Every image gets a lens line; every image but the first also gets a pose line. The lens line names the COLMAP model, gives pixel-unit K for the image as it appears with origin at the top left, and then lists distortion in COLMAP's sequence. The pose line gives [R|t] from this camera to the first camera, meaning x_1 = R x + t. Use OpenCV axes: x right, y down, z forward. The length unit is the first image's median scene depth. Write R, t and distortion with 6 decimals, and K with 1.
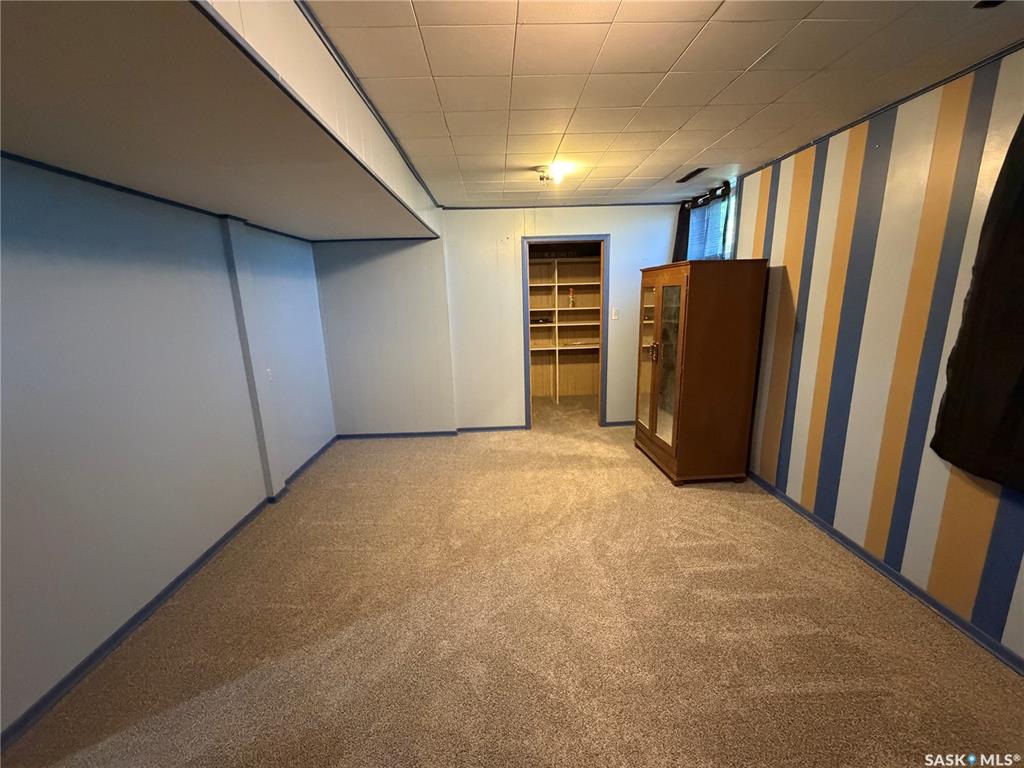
lens RADIAL K [[411.4, 0, 511.3], [0, 411.4, 384.6], [0, 0, 1]] dist [-0.002917, -0.000298]
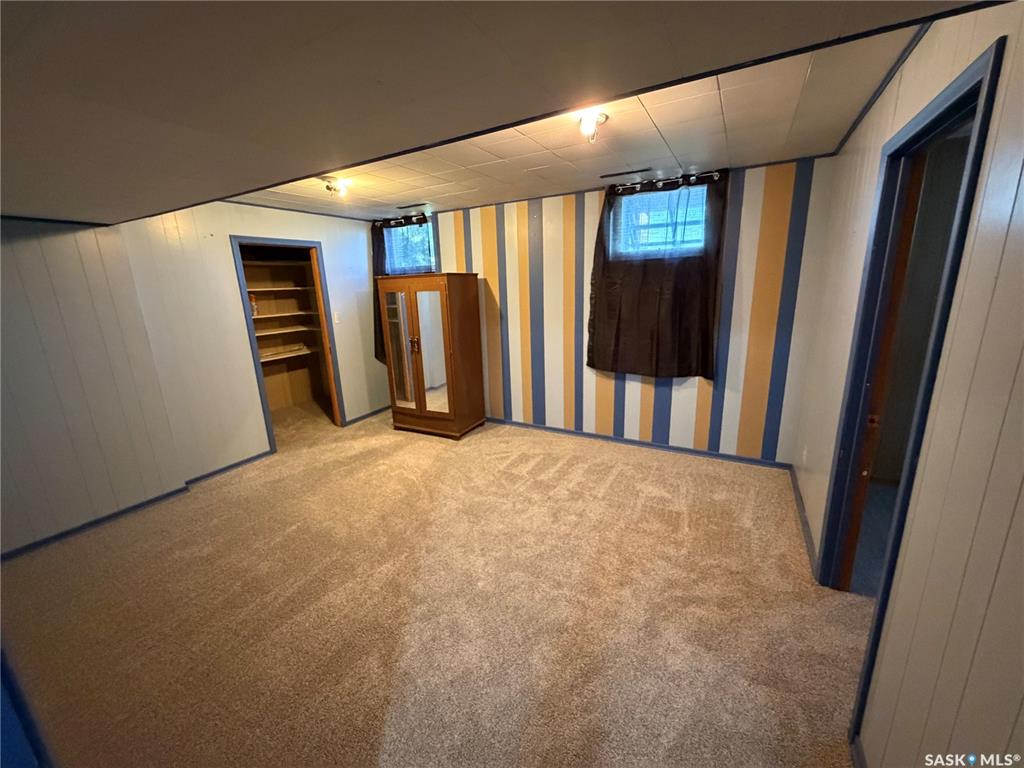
lens RADIAL K [[411.4, 0, 514.3], [0, 411.4, 384.5], [0, 0, 1]] dist [-0.002917, -0.000298]
pose [[0.511374, -0.194182, 0.837132, -0.548814], [0.202110, 0.973988, 0.102466, -0.028951], [-0.835254, 0.116794, 0.537318, 0.098882]]
